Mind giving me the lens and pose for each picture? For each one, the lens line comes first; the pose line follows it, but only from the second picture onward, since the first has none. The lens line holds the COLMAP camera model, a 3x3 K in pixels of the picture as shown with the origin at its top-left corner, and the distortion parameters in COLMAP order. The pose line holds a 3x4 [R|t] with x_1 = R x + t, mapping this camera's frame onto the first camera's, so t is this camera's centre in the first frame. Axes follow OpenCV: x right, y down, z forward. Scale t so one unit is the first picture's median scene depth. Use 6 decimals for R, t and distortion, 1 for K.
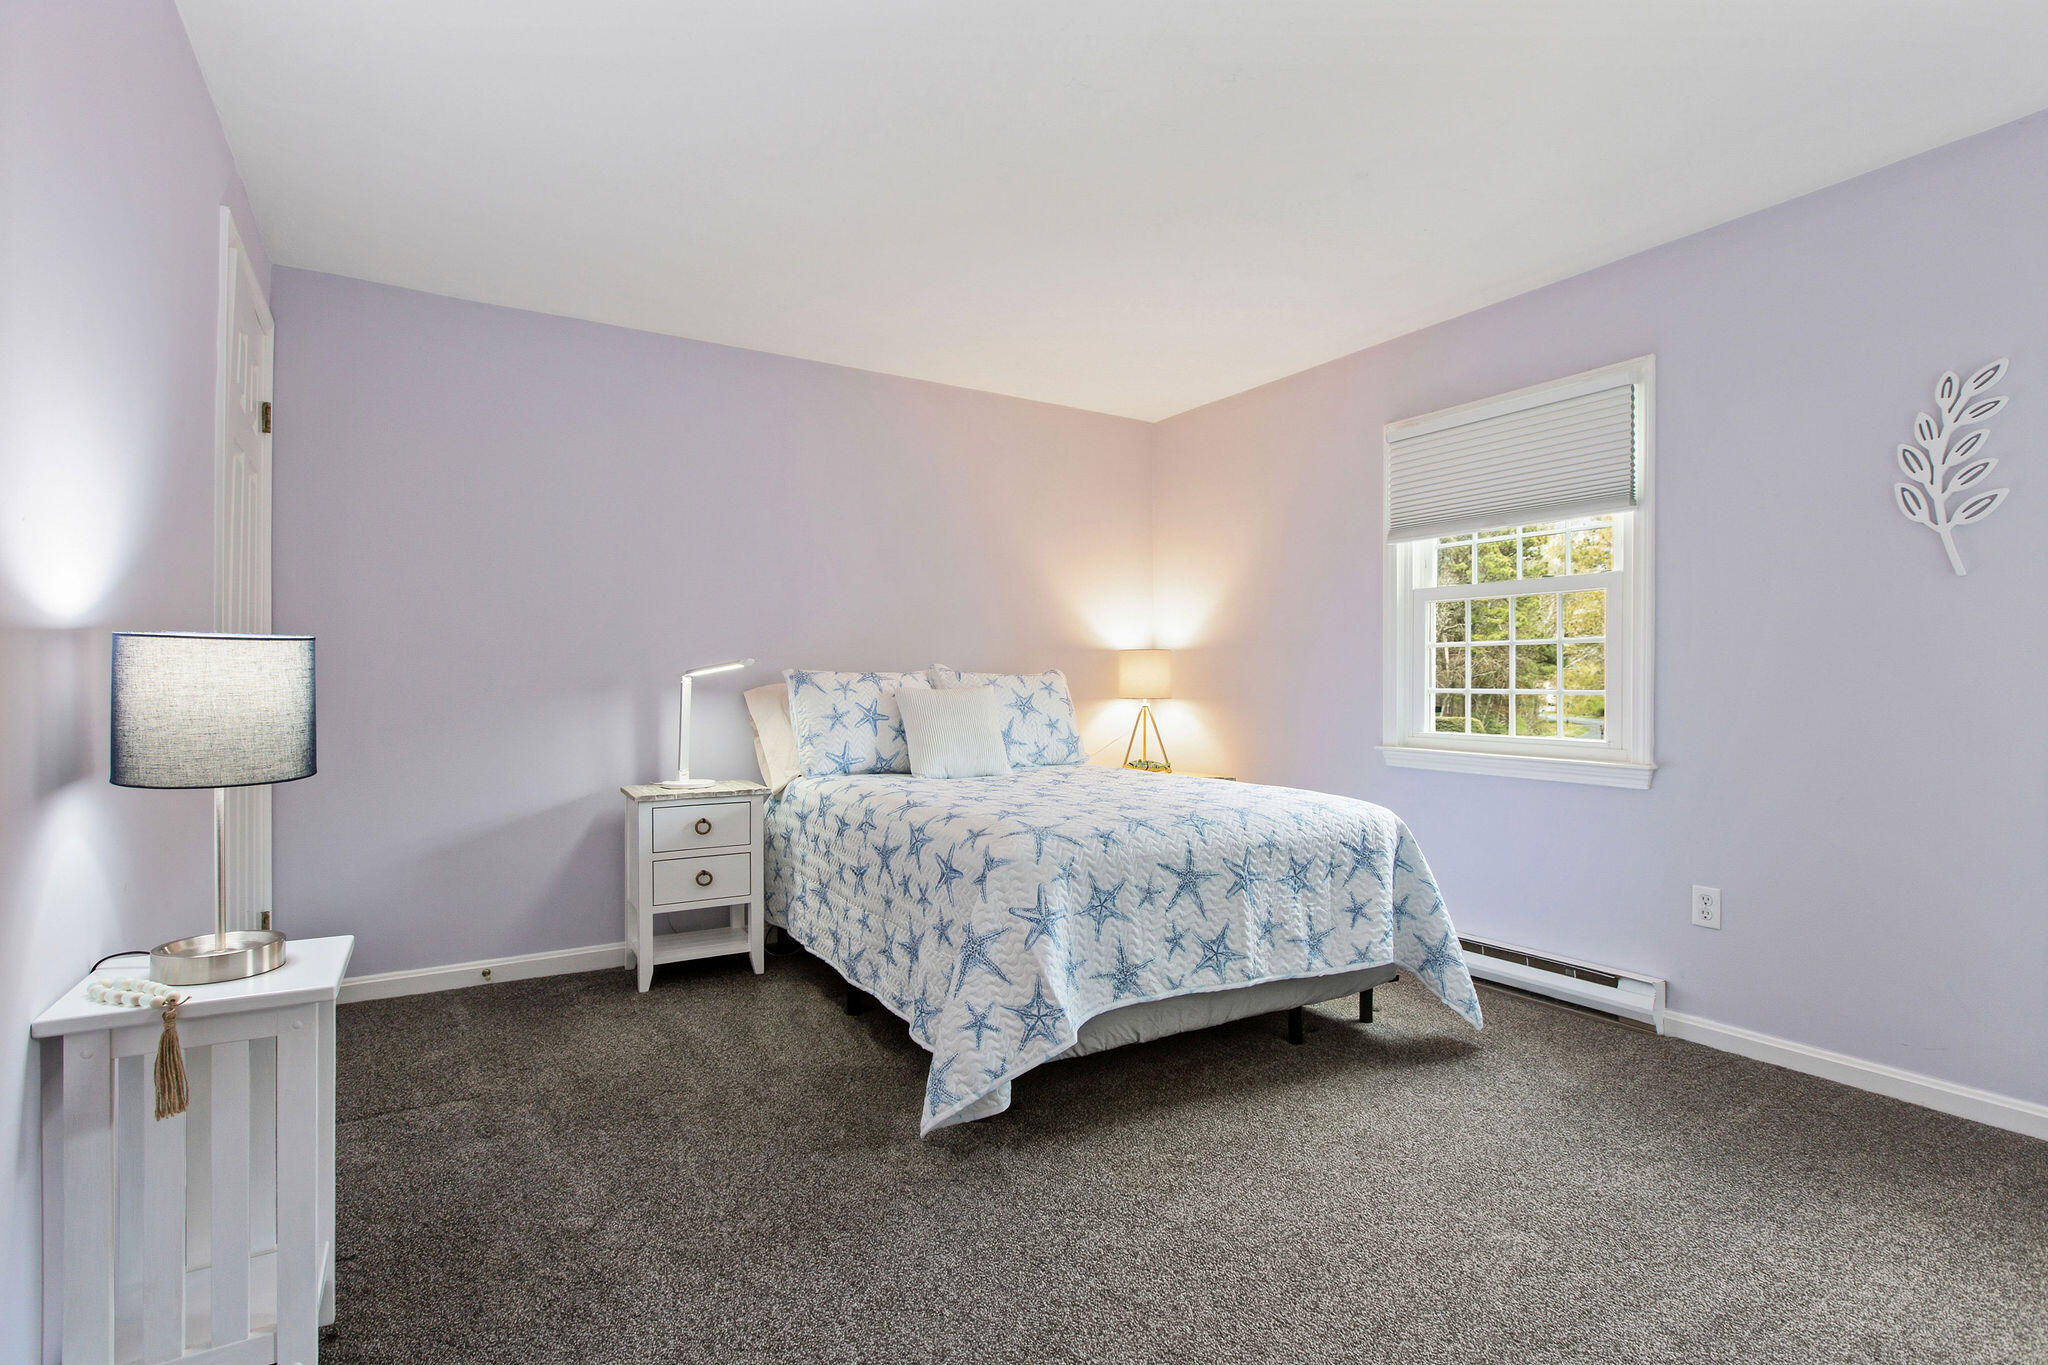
lens RADIAL K [[985.6, 0, 1020.1], [0, 985.6, 678.5], [0, 0, 1]] dist [-0.002473, 0.000193]
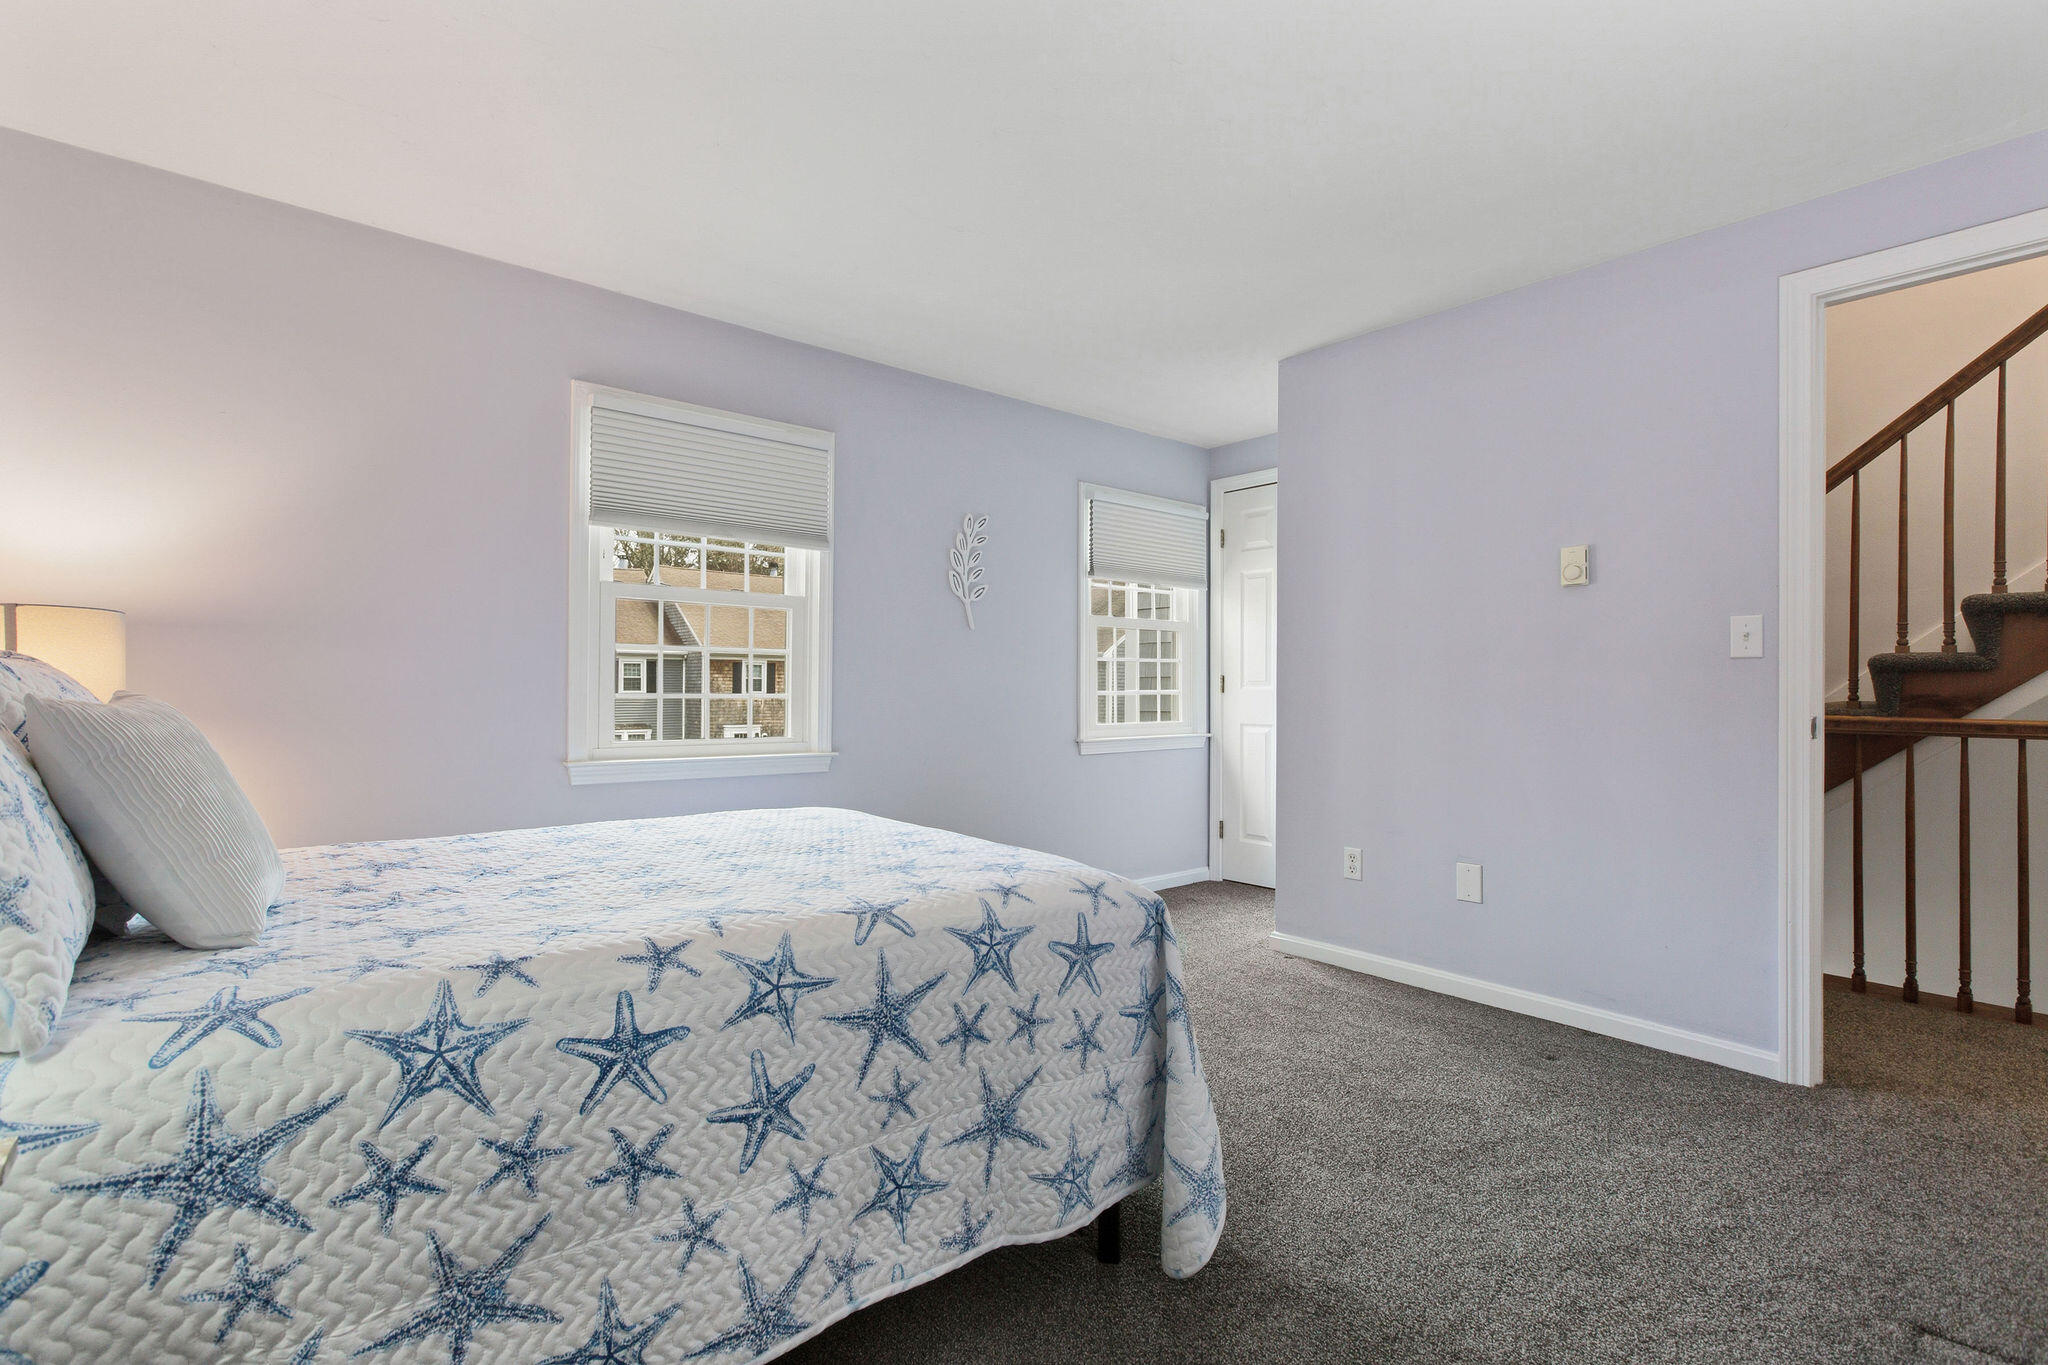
lens RADIAL K [[920.3, 0, 1019.1], [0, 920.3, 689.0], [0, 0, 1]] dist [0.000105, -0.000173]
pose [[-0.148002, 0.002461, 0.988984, -0.783494], [-0.003415, 0.999990, -0.002999, 0.011856], [-0.988981, -0.003822, -0.147992, 1.257496]]
